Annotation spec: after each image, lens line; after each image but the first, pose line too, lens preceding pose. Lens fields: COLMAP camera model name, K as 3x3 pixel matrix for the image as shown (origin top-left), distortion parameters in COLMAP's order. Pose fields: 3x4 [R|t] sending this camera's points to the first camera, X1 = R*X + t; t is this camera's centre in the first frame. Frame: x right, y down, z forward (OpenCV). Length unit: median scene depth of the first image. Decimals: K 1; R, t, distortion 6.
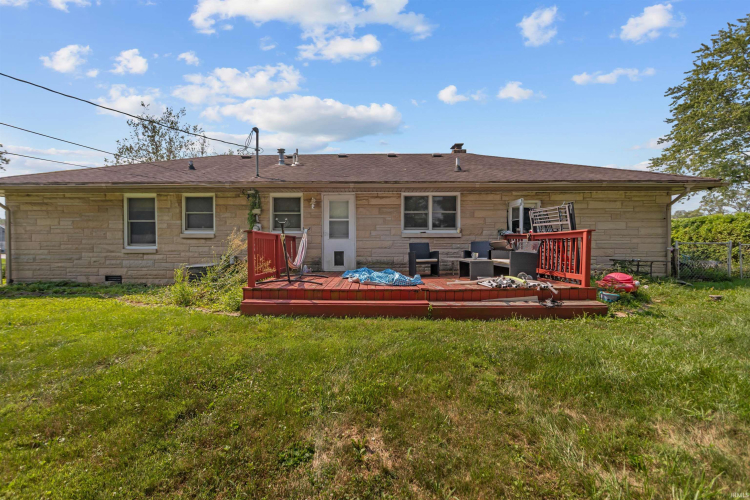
lens RADIAL K [[351.0, 0, 370.7], [0, 351.0, 248.2], [0, 0, 1]] dist [-0.000802, 0.000726]
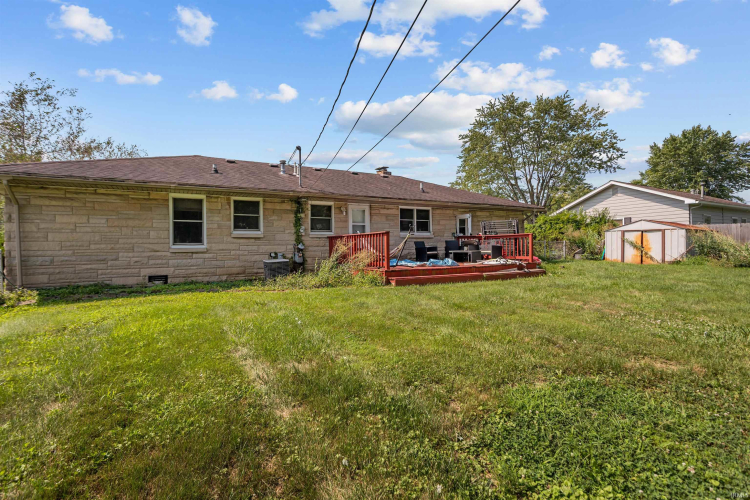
lens RADIAL K [[351.0, 0, 370.7], [0, 351.0, 248.2], [0, 0, 1]] dist [-0.000802, 0.000726]
pose [[0.866023, -0.011456, 0.499873, -0.708358], [0.016683, 0.999843, -0.005989, 0.017133], [-0.499726, 0.013526, 0.866078, -0.153819]]
